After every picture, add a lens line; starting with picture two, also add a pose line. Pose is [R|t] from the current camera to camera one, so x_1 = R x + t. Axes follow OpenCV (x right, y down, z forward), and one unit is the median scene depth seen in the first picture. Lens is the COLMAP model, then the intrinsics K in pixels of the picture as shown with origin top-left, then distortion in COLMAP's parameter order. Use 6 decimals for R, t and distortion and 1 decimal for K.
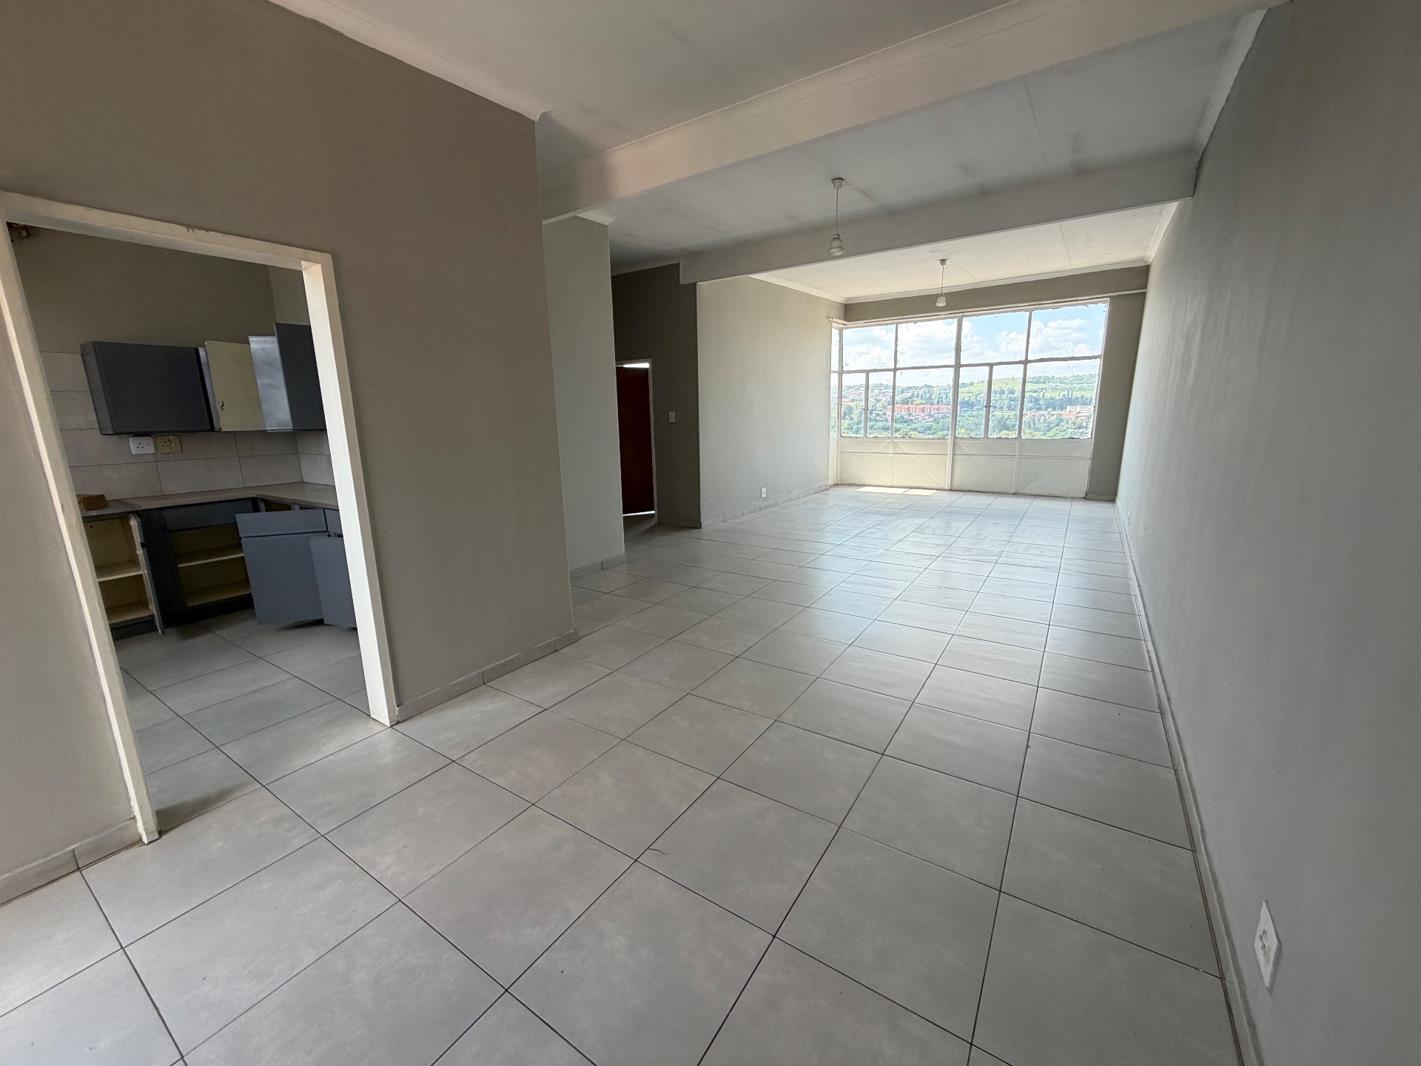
lens RADIAL K [[568.5, 0, 706.3], [0, 568.5, 531.1], [0, 0, 1]] dist [-0.000207, -0.000331]
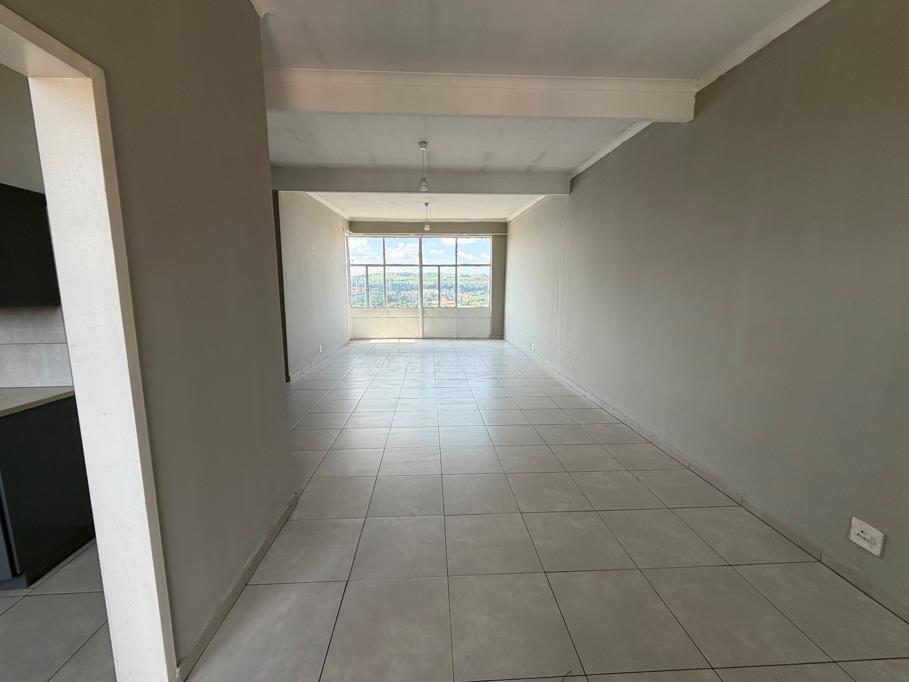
lens RADIAL K [[366.7, 0, 452.7], [0, 366.7, 330.1], [0, 0, 1]] dist [0.000900, 0.000047]
pose [[0.799970, -0.046974, 0.598198, -0.157013], [0.107259, 0.992069, -0.065533, -0.019109], [-0.590376, 0.116587, 0.798664, 0.102705]]
